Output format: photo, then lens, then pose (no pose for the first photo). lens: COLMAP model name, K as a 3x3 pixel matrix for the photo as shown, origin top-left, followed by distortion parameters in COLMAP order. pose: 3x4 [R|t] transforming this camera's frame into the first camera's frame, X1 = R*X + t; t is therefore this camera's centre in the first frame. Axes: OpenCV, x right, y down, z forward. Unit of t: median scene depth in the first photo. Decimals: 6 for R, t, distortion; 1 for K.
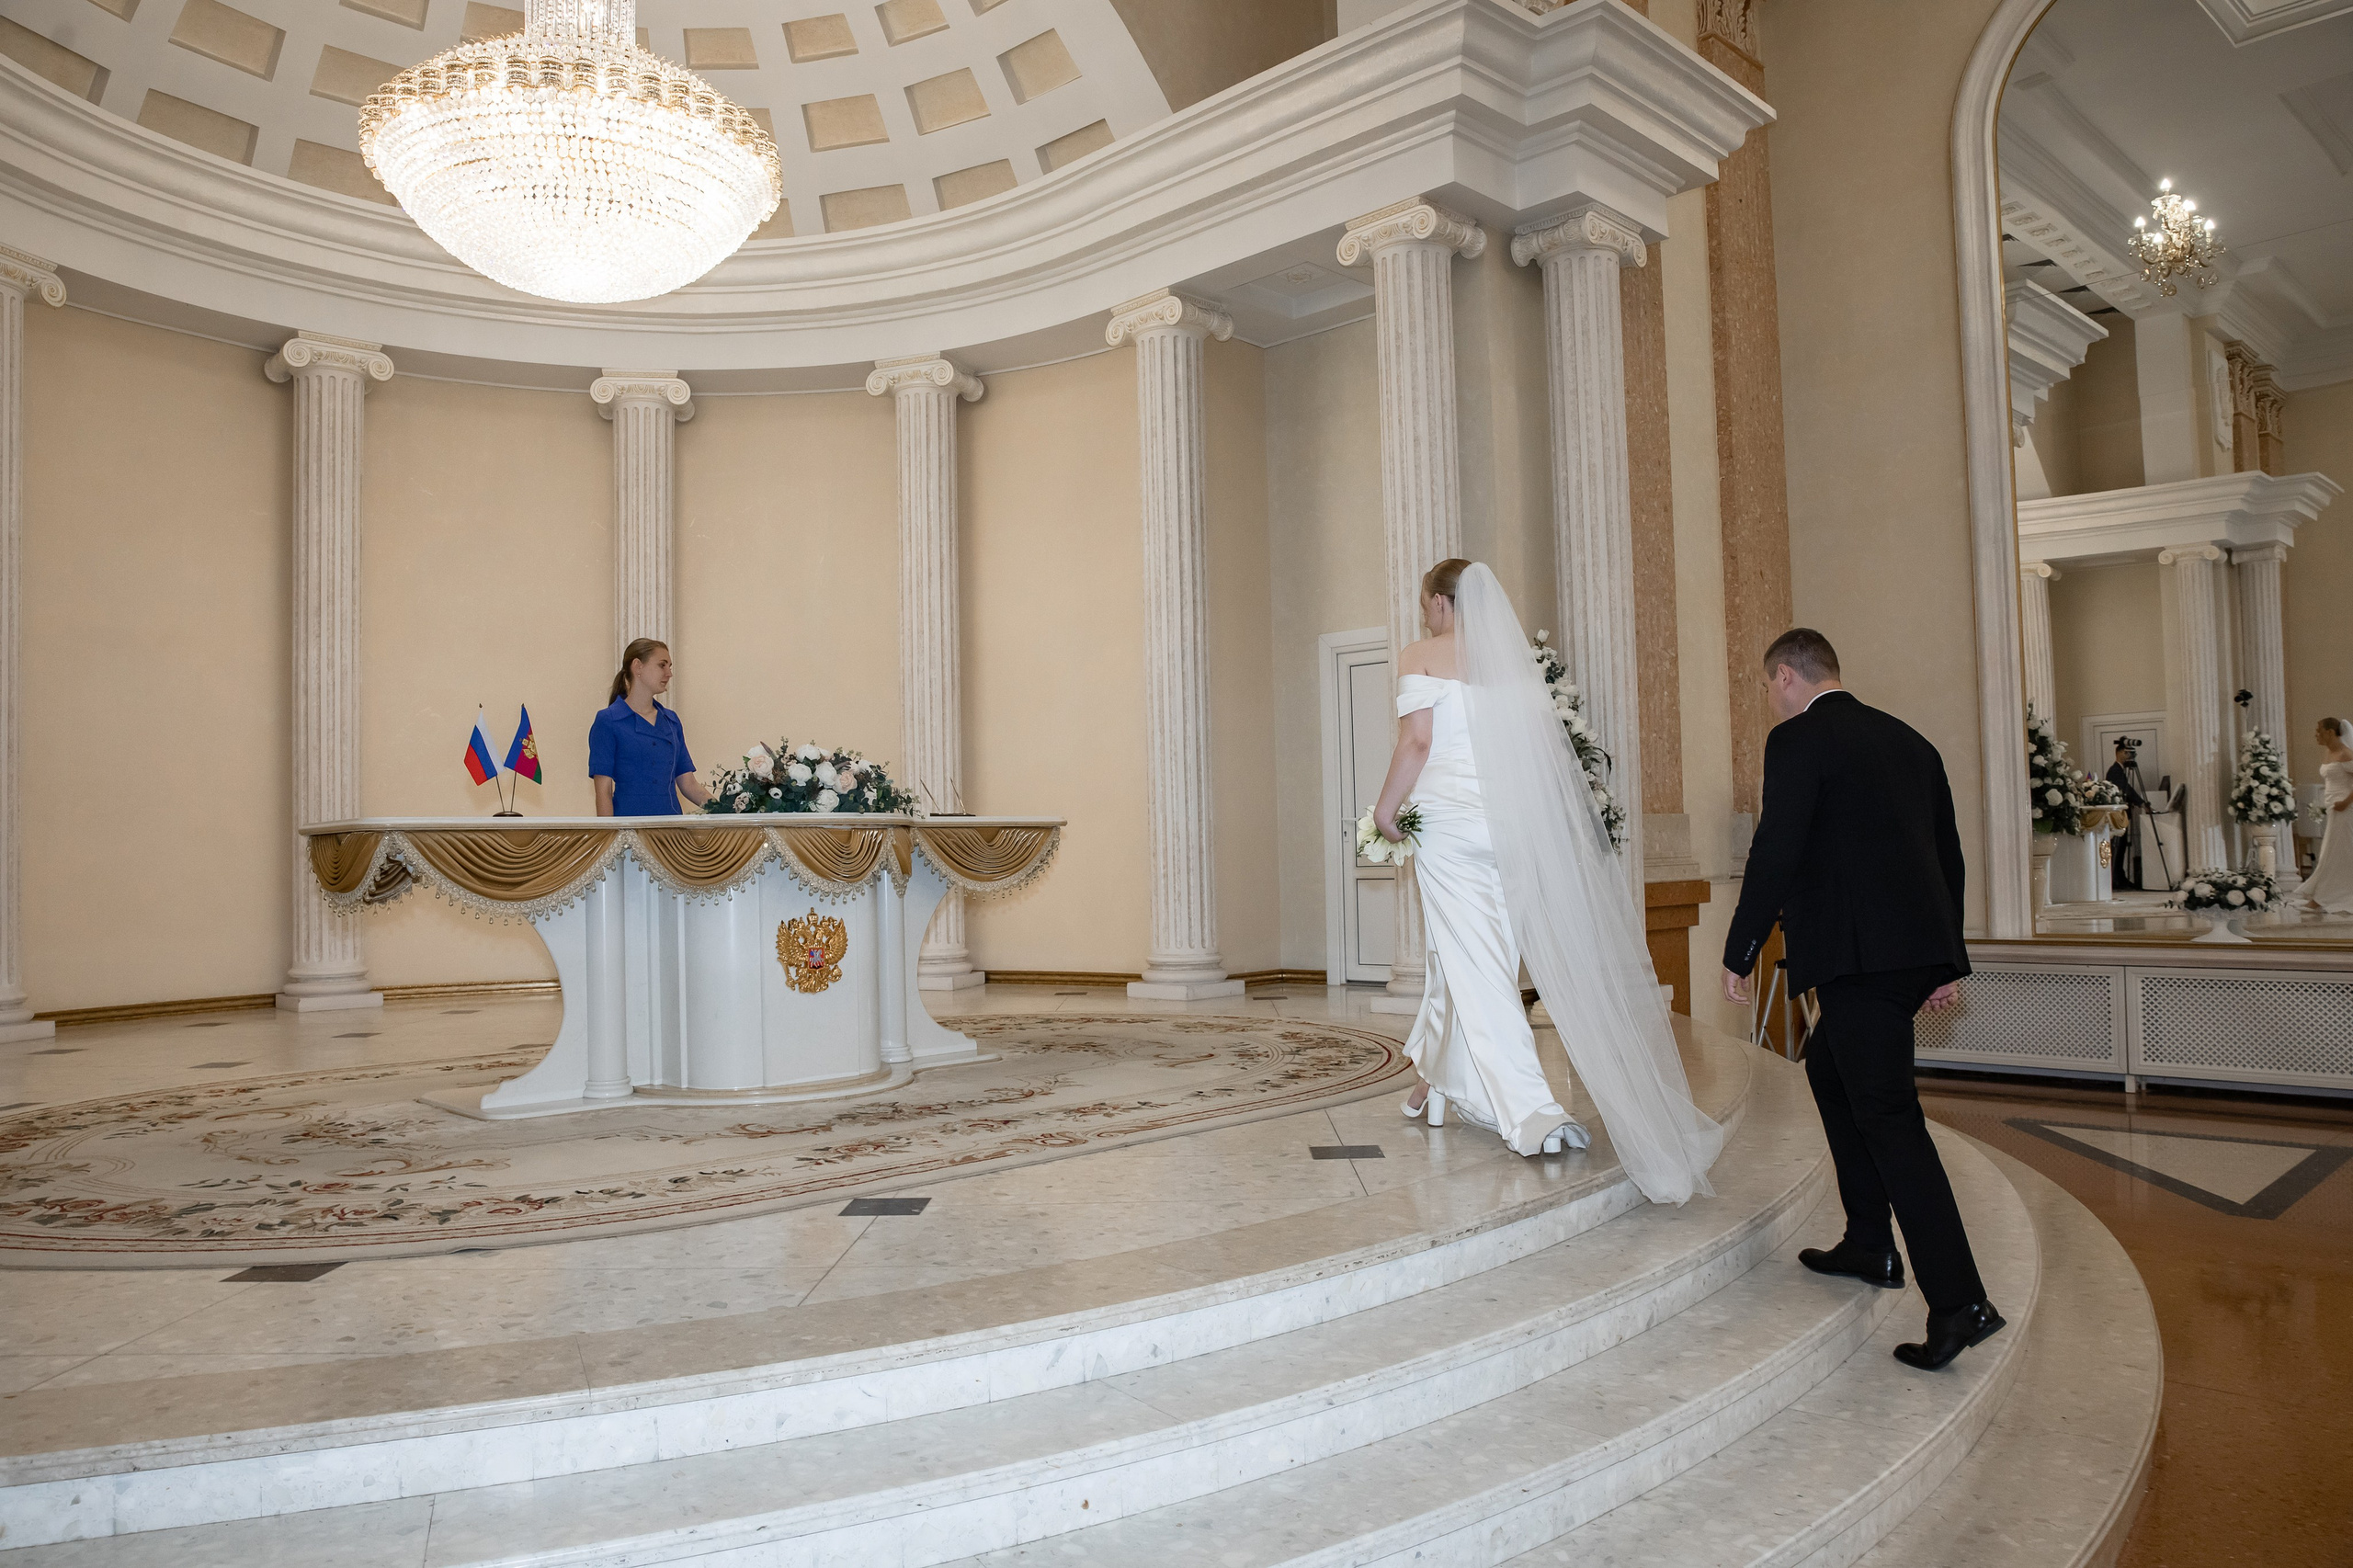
lens RADIAL K [[1640.7, 0, 1172.3], [0, 1640.7, 783.6], [0, 0, 1]] dist [-0.077694, 0.052898]
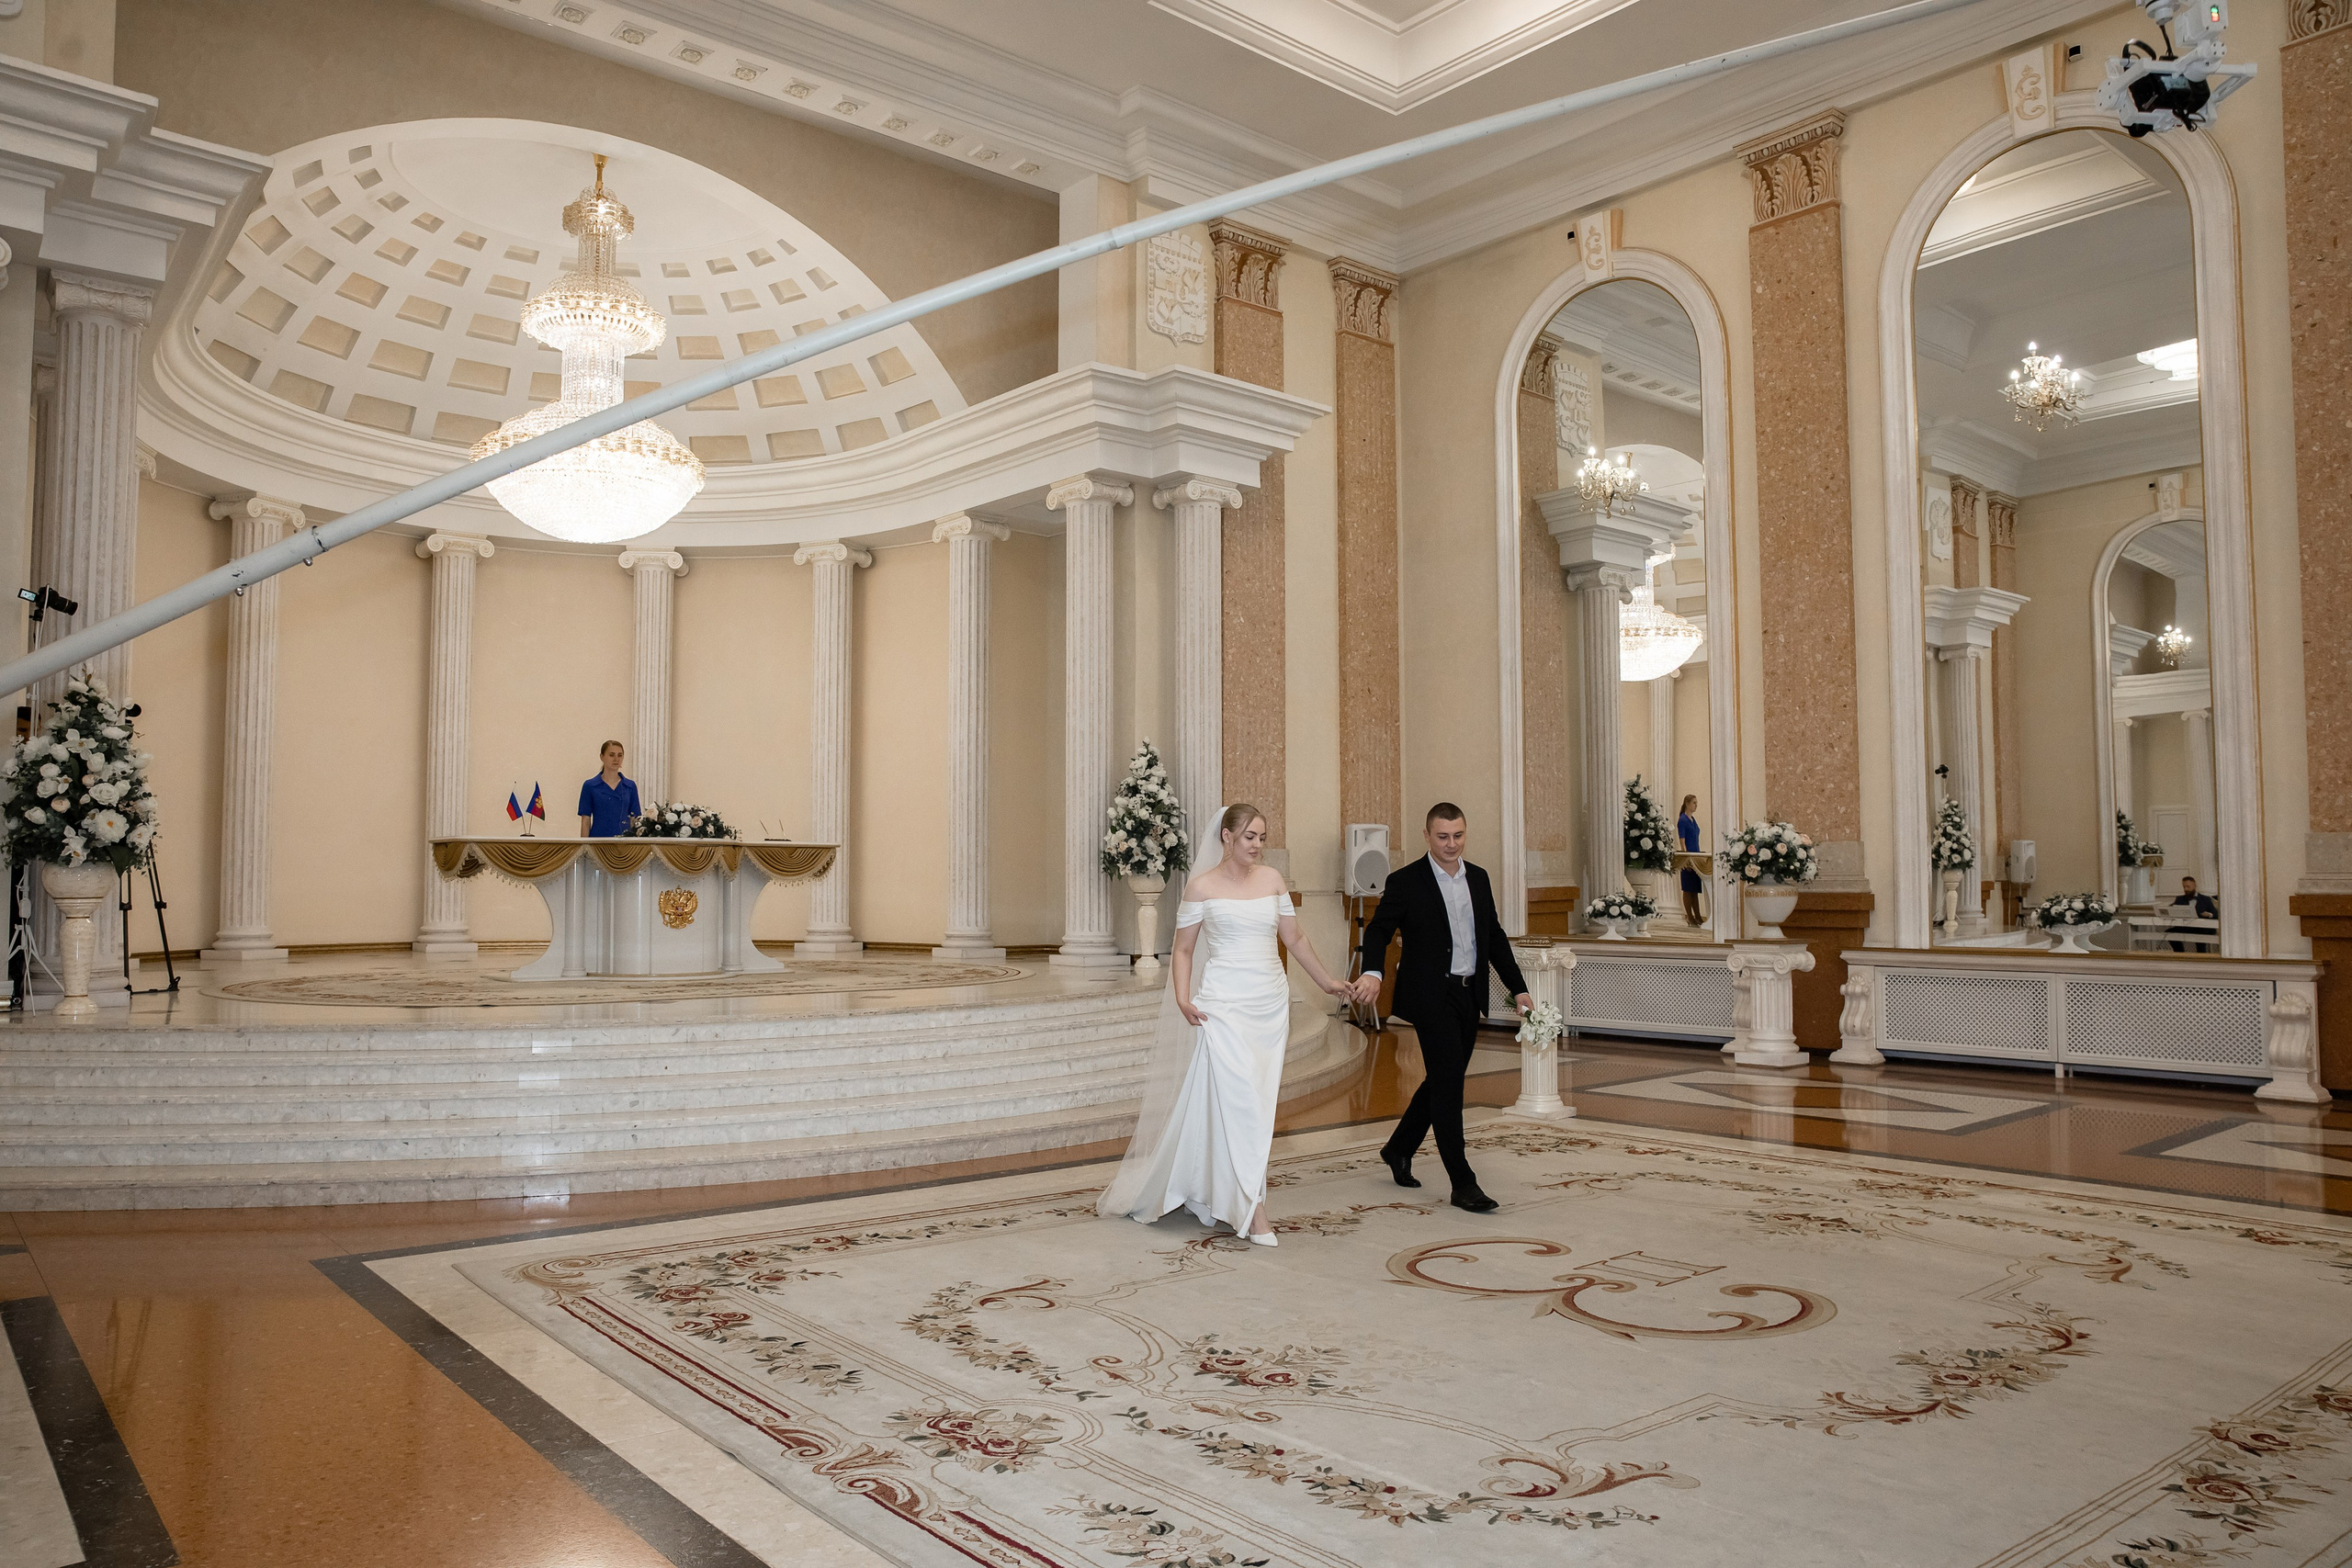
lens RADIAL K [[1639.9, 0, 1167.1], [0, 1639.9, 790.5], [0, 0, 1]] dist [-0.077694, 0.052898]
pose [[0.997192, 0.020285, -0.072090, 0.301405], [-0.021287, 0.999687, -0.013152, -0.013984], [0.071801, 0.014650, 0.997311, -0.546686]]
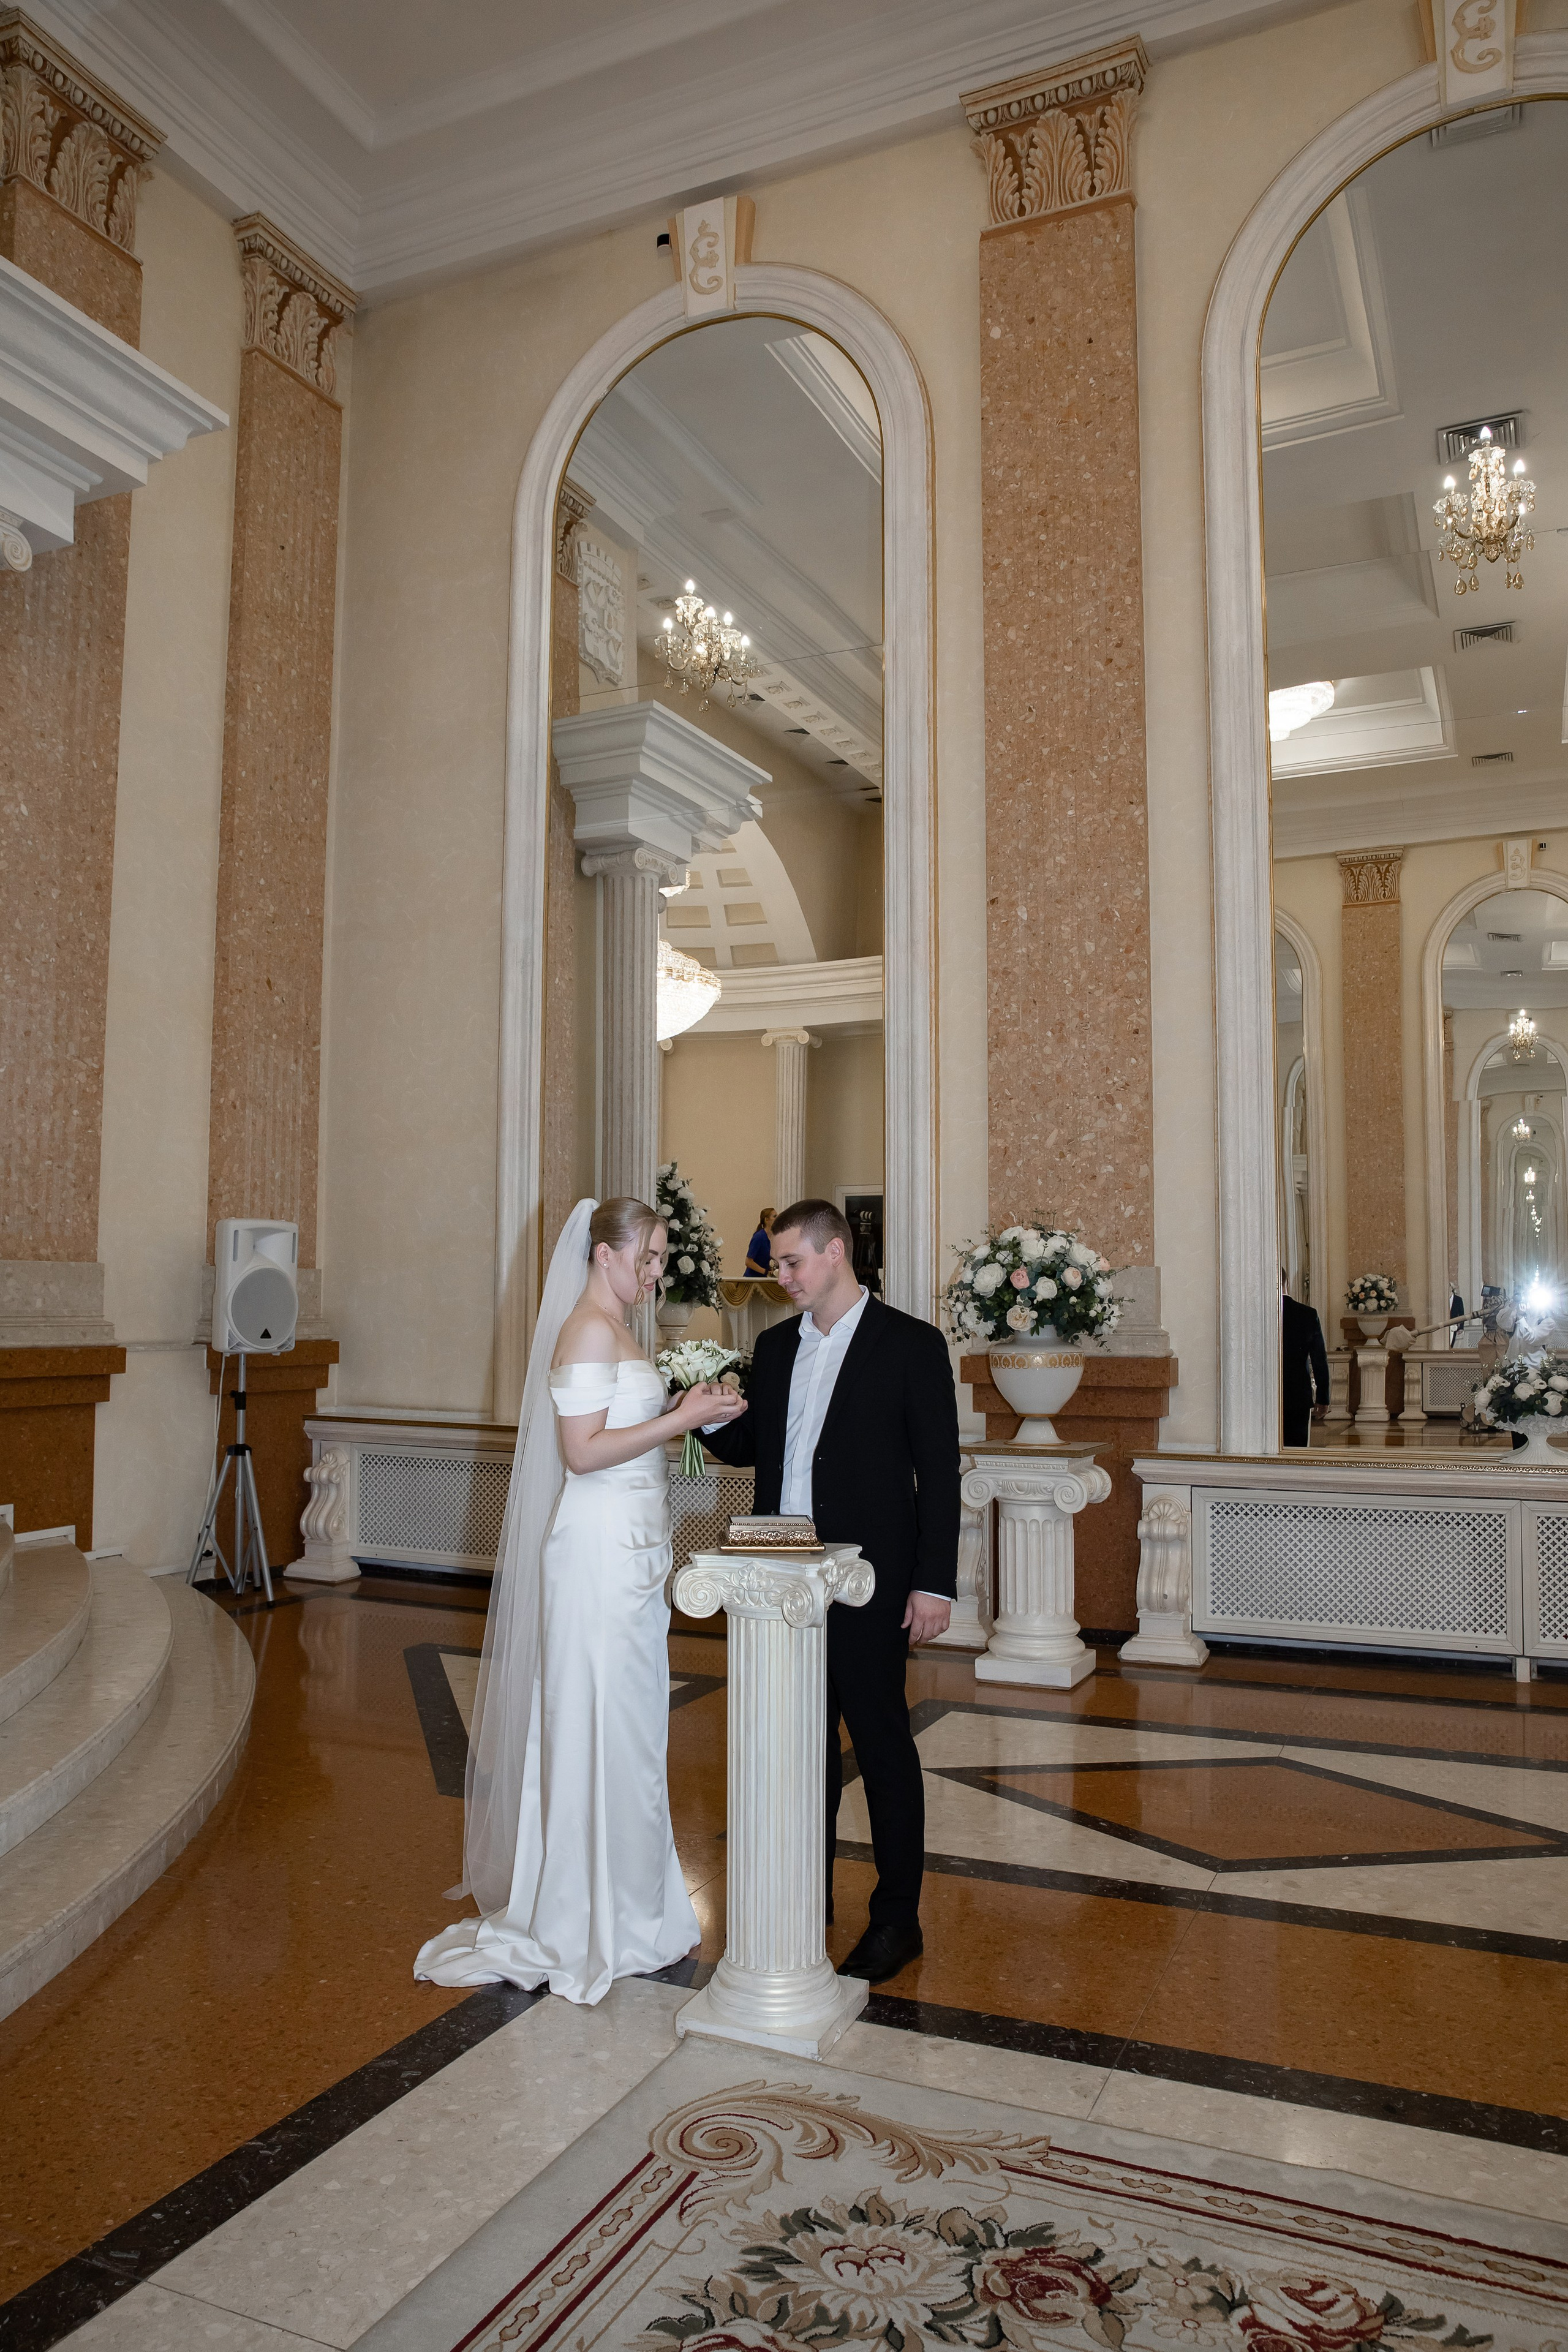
lens RADIAL K [[1640.0, 0, 793.0], [0, 1640.0, 1179.3], [0, 0, 1]] dist [-0.077694, 0.052898]
pose [[0.929141, 0.056711, 0.365350, 0.327469], [-0.043326, 0.998059, -0.044737, -0.001704], [-0.367178, 0.025738, 0.929795, 0.122593]]
